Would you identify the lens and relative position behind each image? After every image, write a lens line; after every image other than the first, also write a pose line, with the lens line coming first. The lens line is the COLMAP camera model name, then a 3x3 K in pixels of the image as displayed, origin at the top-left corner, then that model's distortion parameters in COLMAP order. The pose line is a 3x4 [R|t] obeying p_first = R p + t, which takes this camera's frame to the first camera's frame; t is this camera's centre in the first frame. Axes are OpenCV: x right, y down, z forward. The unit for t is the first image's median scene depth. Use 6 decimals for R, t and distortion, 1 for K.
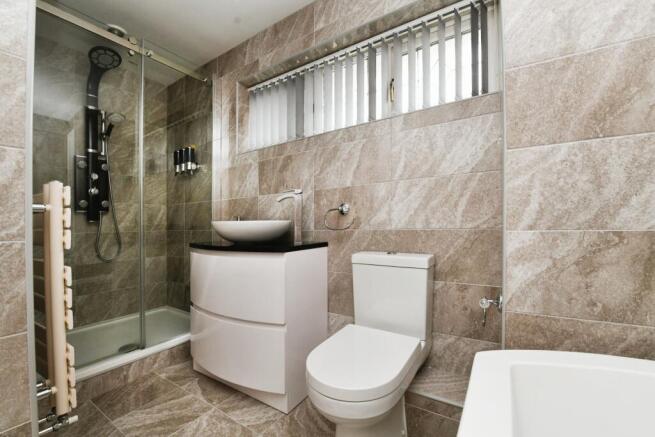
lens RADIAL K [[273.0, 0, 330.3], [0, 273.0, 221.3], [0, 0, 1]] dist [0.002409, 0.000135]
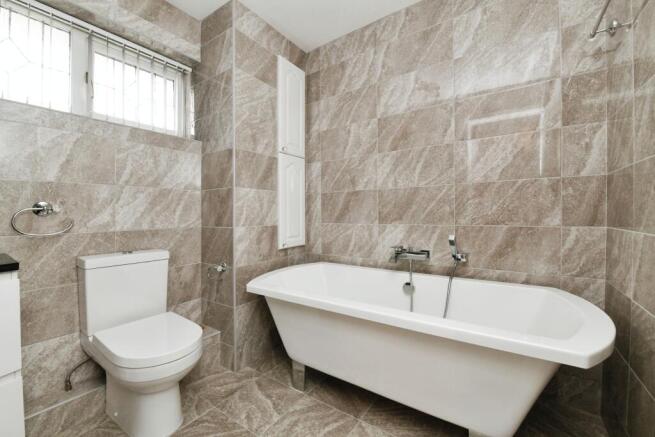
lens RADIAL K [[273.0, 0, 330.0], [0, 273.0, 219.8], [0, 0, 1]] dist [0.002409, 0.000135]
pose [[0.046502, -0.005956, 0.998900, -0.838003], [-0.003825, 0.999974, 0.006140, -0.023864], [-0.998911, -0.004106, 0.046478, 0.139643]]
